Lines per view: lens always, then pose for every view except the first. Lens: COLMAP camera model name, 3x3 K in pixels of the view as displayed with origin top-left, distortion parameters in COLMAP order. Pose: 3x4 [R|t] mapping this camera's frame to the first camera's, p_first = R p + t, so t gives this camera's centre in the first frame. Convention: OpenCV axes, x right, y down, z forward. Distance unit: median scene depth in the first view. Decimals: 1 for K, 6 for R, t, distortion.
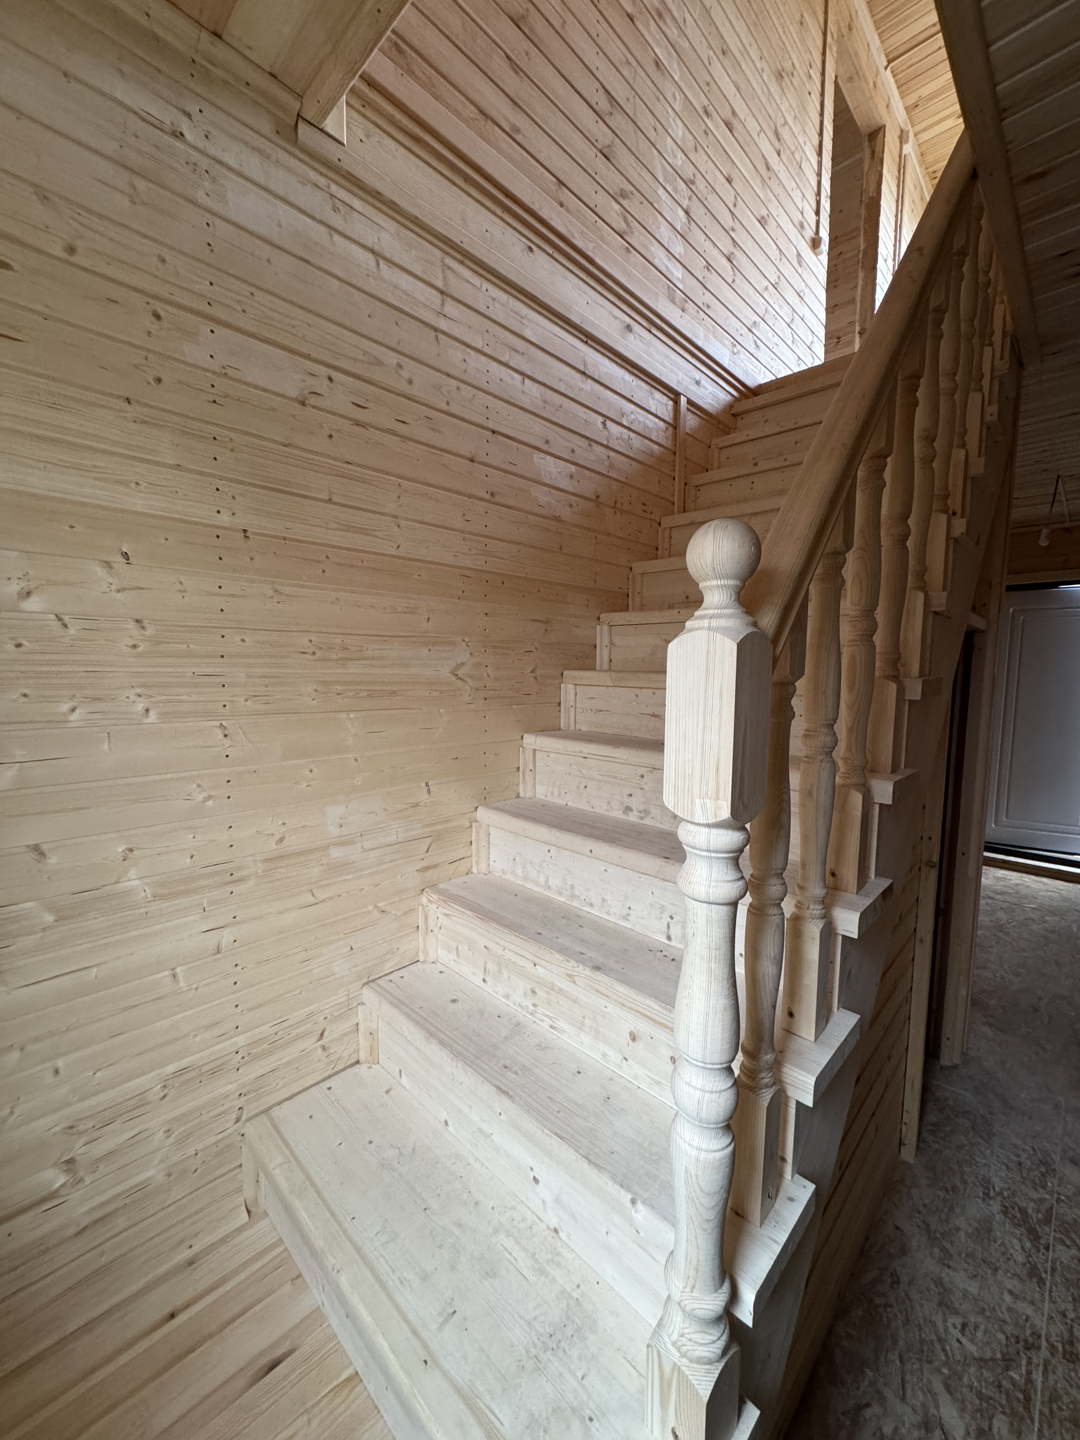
lens RADIAL K [[574.9, 0, 535.9], [0, 574.9, 718.5], [0, 0, 1]] dist [0.001183, 0.000063]
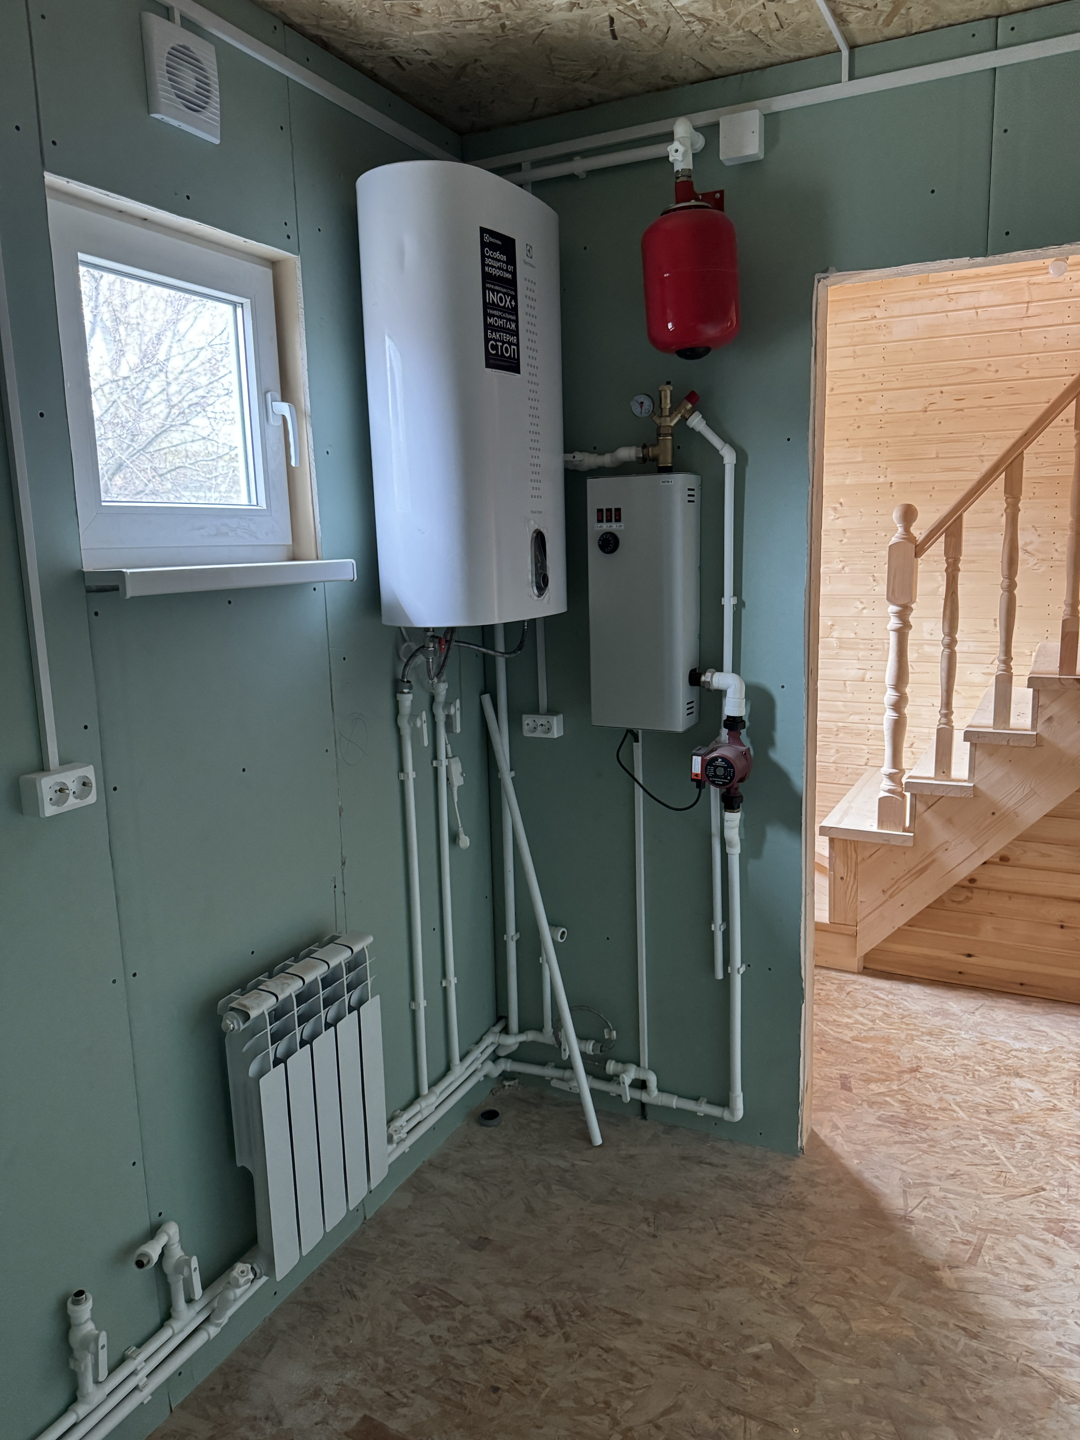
lens RADIAL K [[1022.2, 0, 539.9], [0, 1022.2, 718.9], [0, 0, 1]] dist [0.000191, -0.000250]
pose [[0.306784, 0.146500, -0.940437, 2.744982], [-0.054005, 0.989171, 0.136474, 0.086445], [0.950246, 0.008920, 0.311373, -1.380383]]
